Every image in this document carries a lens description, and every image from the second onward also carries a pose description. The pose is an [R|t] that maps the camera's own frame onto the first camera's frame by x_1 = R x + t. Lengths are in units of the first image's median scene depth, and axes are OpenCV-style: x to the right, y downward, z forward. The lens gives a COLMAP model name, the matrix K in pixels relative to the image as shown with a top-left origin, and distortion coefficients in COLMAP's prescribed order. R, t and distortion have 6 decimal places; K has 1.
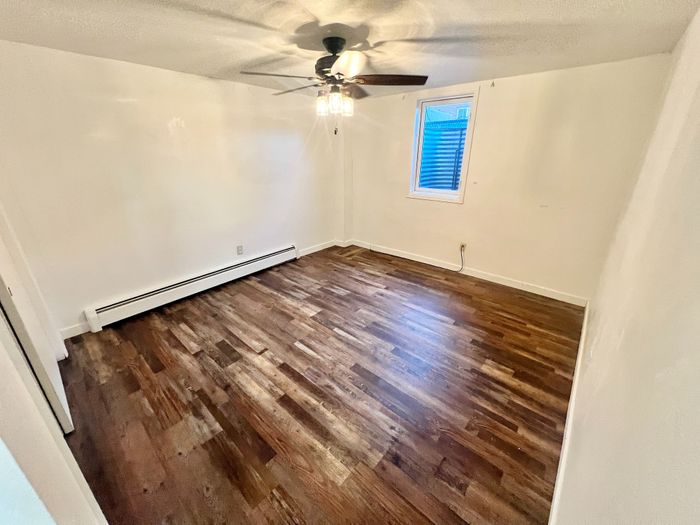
lens RADIAL K [[279.8, 0, 347.6], [0, 279.8, 259.6], [0, 0, 1]] dist [0.000071, 0.000006]
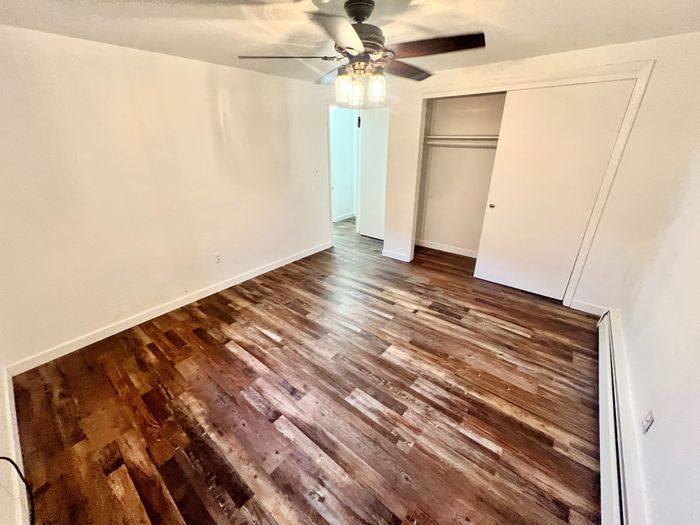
lens RADIAL K [[279.8, 0, 347.6], [0, 279.8, 259.6], [0, 0, 1]] dist [0.000071, 0.000006]
pose [[-0.999278, 0.025290, -0.028361, 0.018875], [-0.001541, 0.718777, 0.695239, -0.603028], [0.037968, 0.694780, -0.718219, 1.511188]]
